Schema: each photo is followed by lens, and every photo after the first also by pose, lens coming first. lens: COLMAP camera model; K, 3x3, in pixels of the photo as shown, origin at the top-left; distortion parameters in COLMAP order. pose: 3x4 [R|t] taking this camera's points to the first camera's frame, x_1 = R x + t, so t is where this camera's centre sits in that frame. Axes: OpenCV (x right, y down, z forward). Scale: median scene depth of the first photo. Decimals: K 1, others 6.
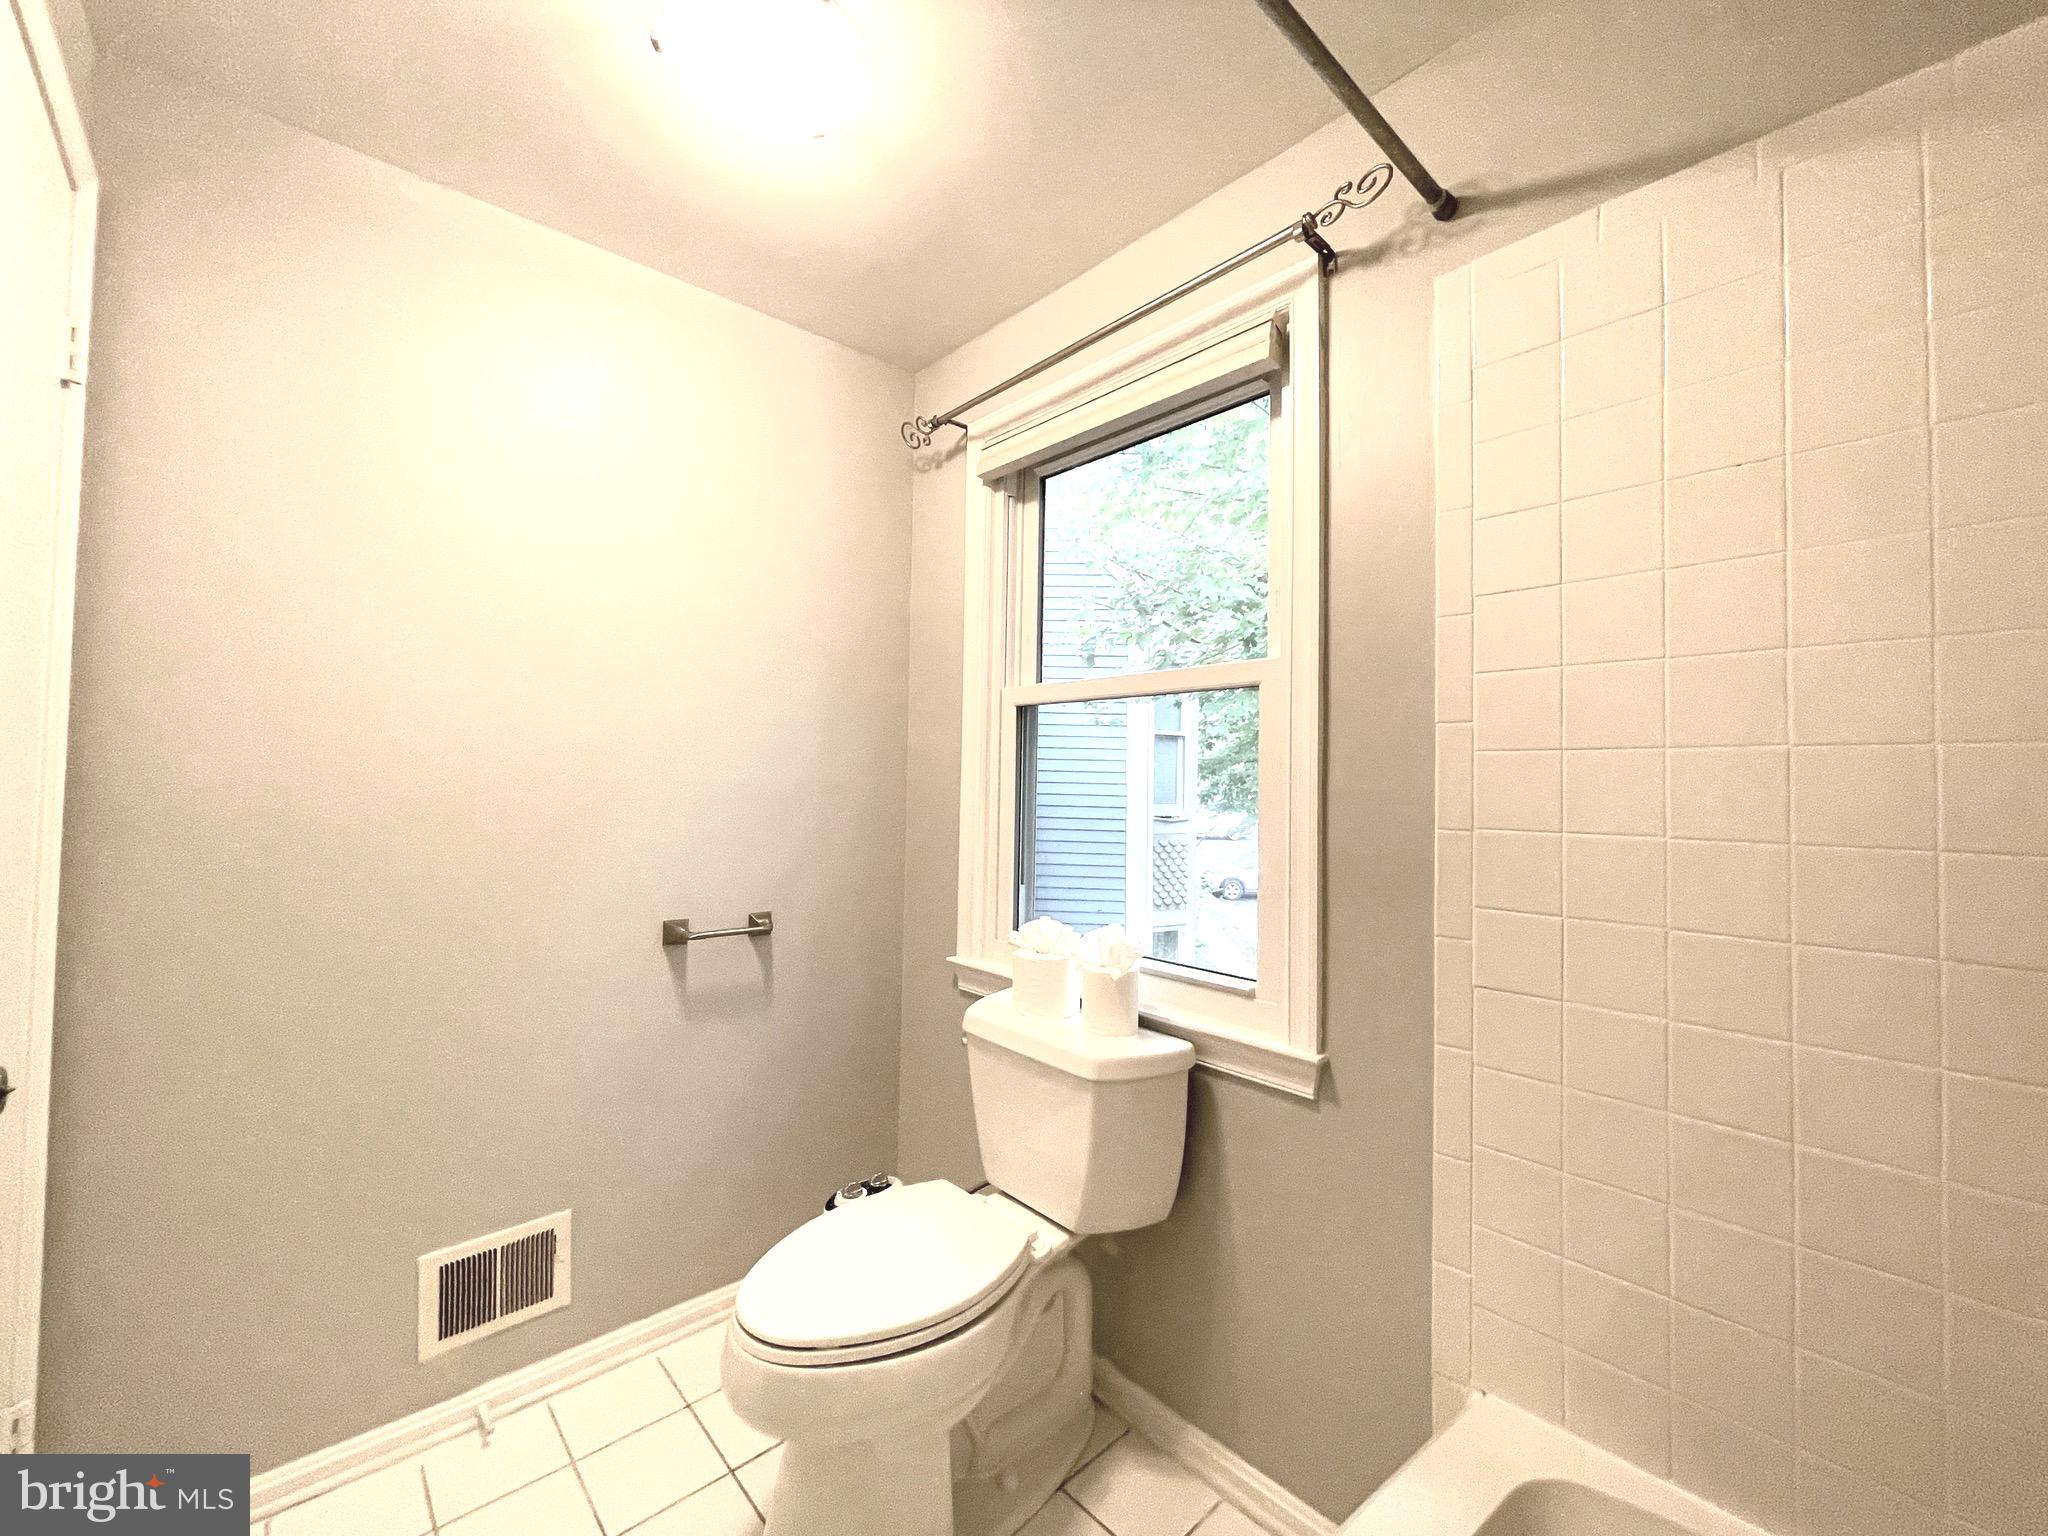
lens RADIAL K [[830.6, 0, 1025.4], [0, 830.6, 759.9], [0, 0, 1]] dist [-0.001039, -0.000141]
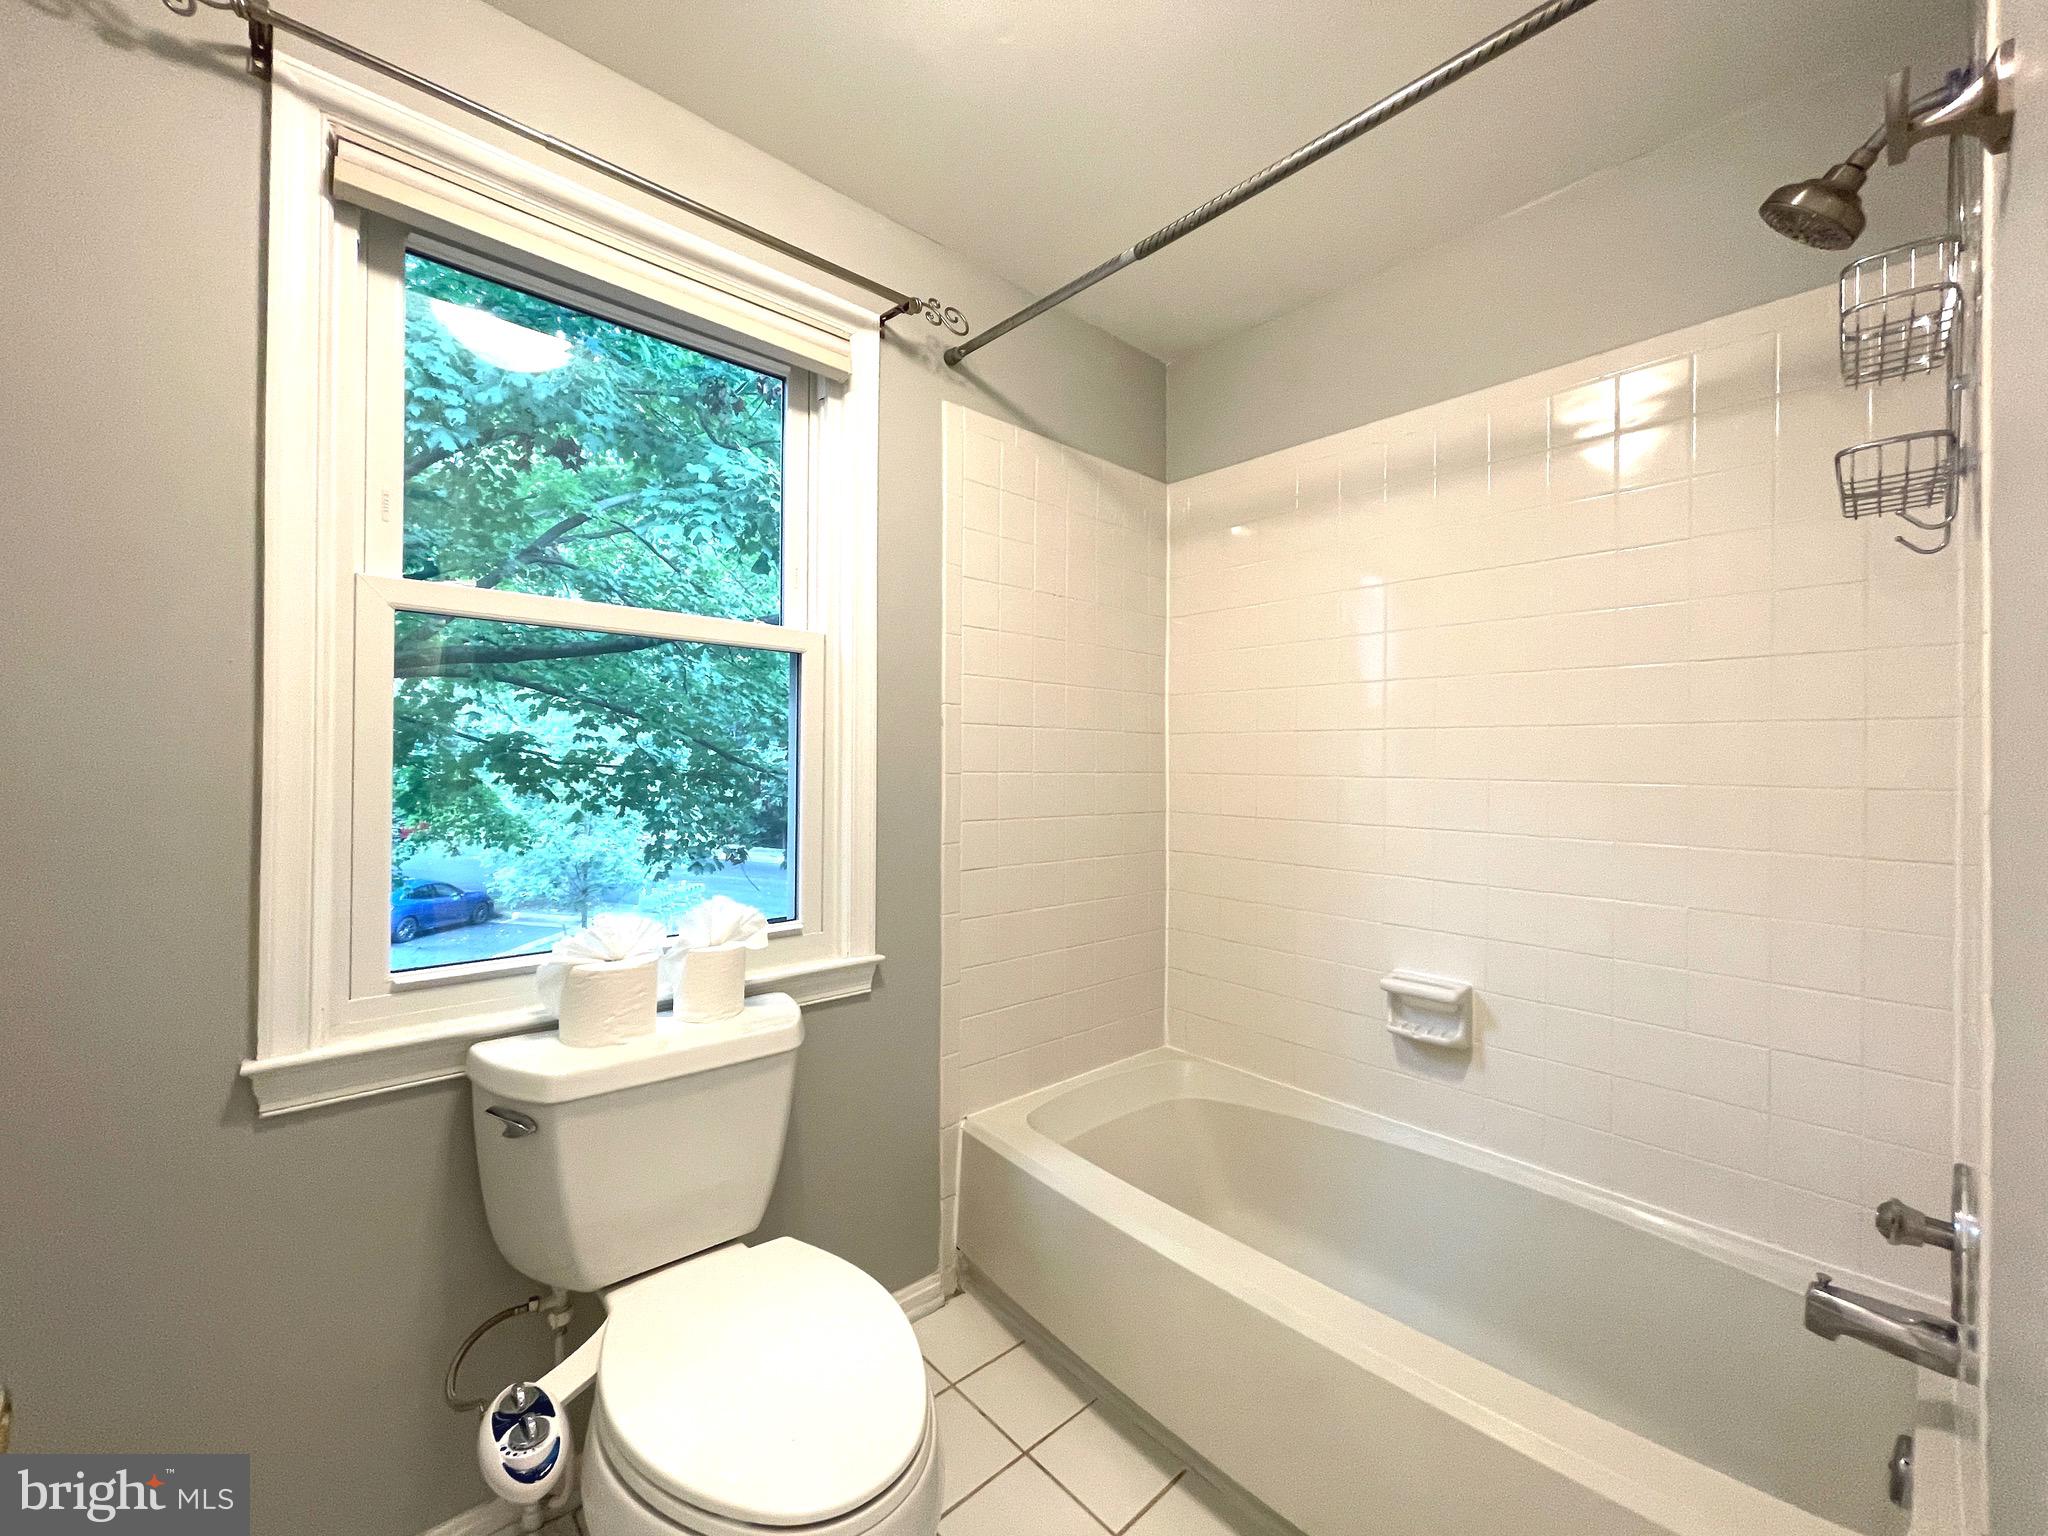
lens RADIAL K [[830.6, 0, 1025.4], [0, 830.6, 759.9], [0, 0, 1]] dist [-0.001039, -0.000141]
pose [[-0.002830, -0.008894, 0.999956, -0.905872], [-0.038508, 0.999220, 0.008778, 0.034094], [-0.999254, -0.038482, -0.003170, 0.770761]]
